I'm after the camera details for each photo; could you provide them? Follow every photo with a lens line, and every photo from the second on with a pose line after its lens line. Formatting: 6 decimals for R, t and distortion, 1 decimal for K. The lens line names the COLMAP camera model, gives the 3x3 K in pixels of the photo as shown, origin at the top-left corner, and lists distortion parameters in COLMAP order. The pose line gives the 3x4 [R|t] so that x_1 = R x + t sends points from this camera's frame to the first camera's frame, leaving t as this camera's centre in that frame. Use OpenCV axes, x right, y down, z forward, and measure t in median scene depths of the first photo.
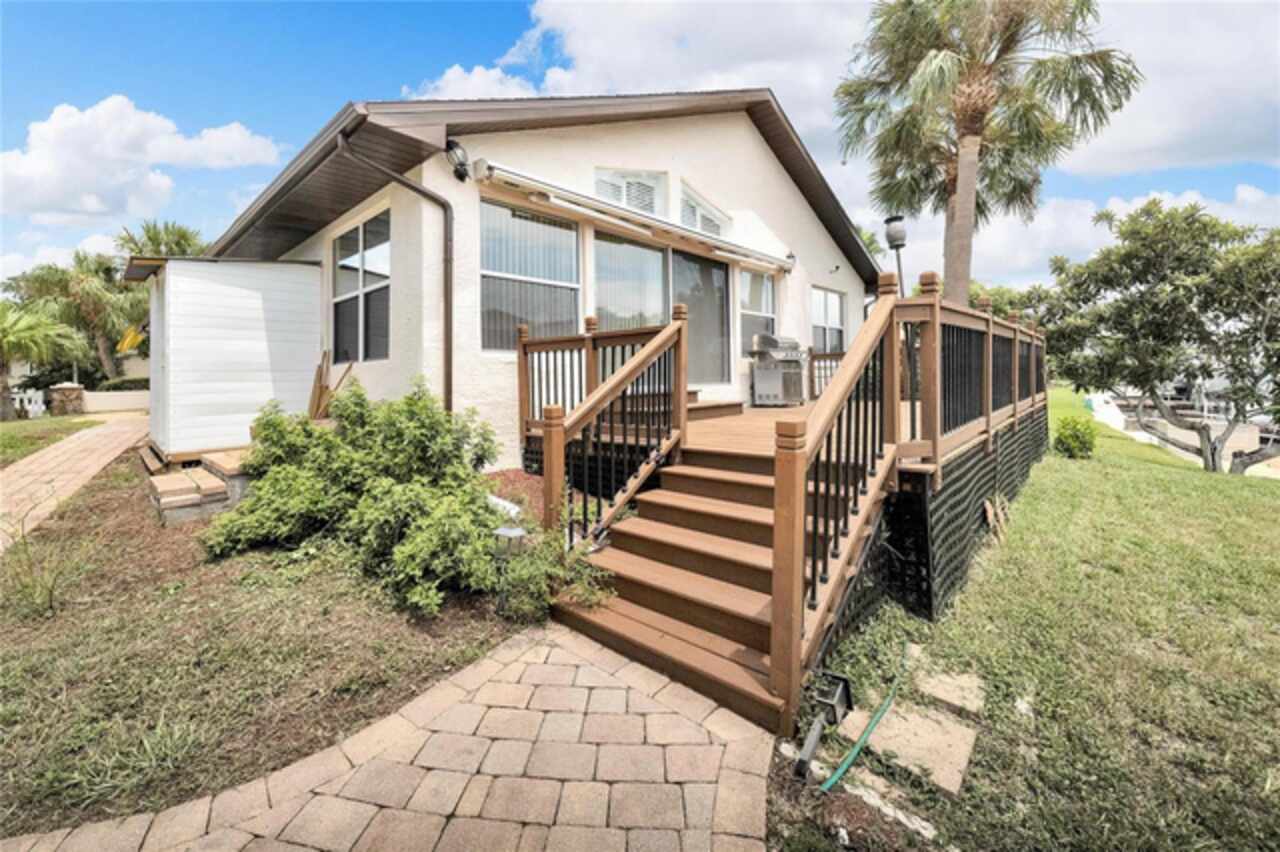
lens RADIAL K [[508.8, 0, 643.1], [0, 508.8, 352.0], [0, 0, 1]] dist [0.009204, 0.000159]
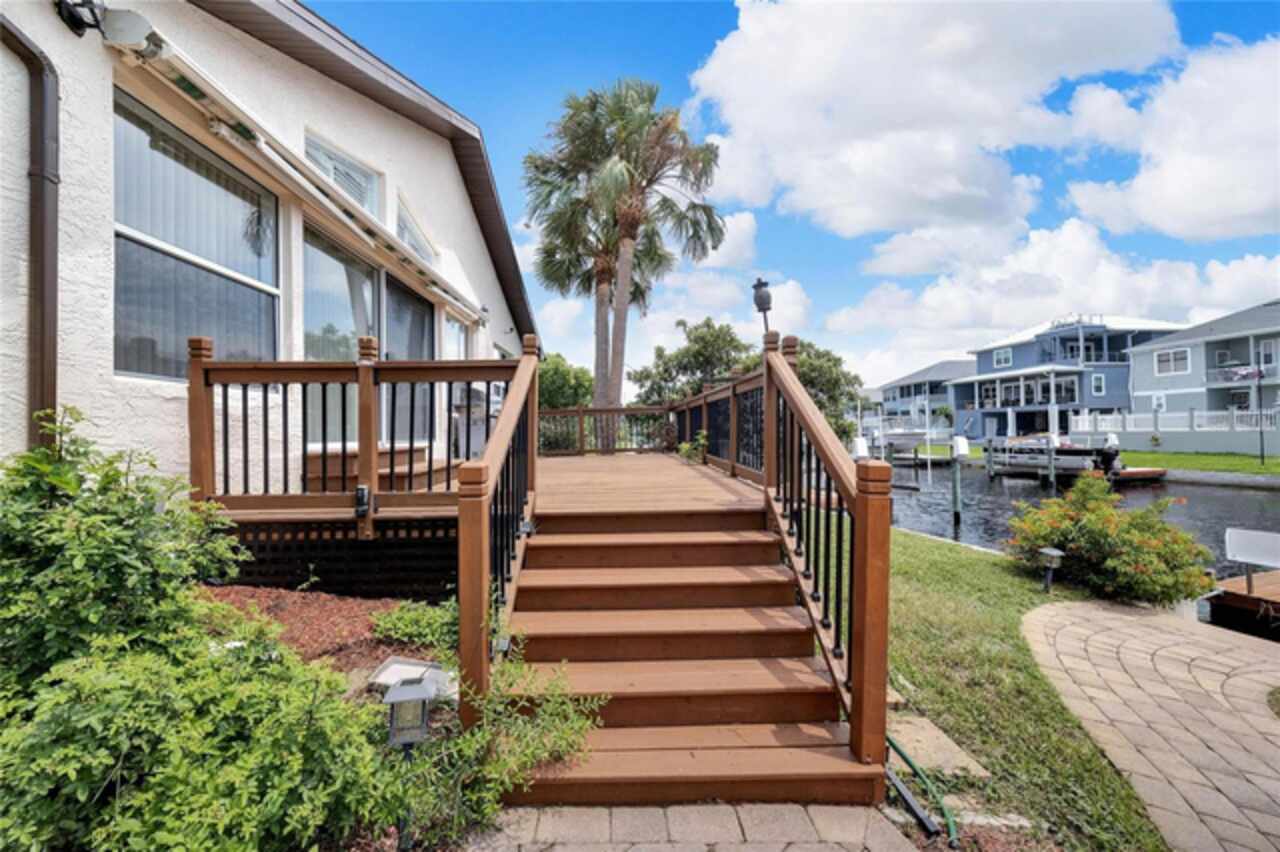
lens RADIAL K [[484.6, 0, 635.1], [0, 484.6, 417.2], [0, 0, 1]] dist [0.002385, 0.000110]
pose [[0.734801, 0.031783, 0.677537, -0.236473], [-0.037534, 0.999276, -0.006170, 0.024873], [-0.677243, -0.020897, 0.735463, 0.234112]]
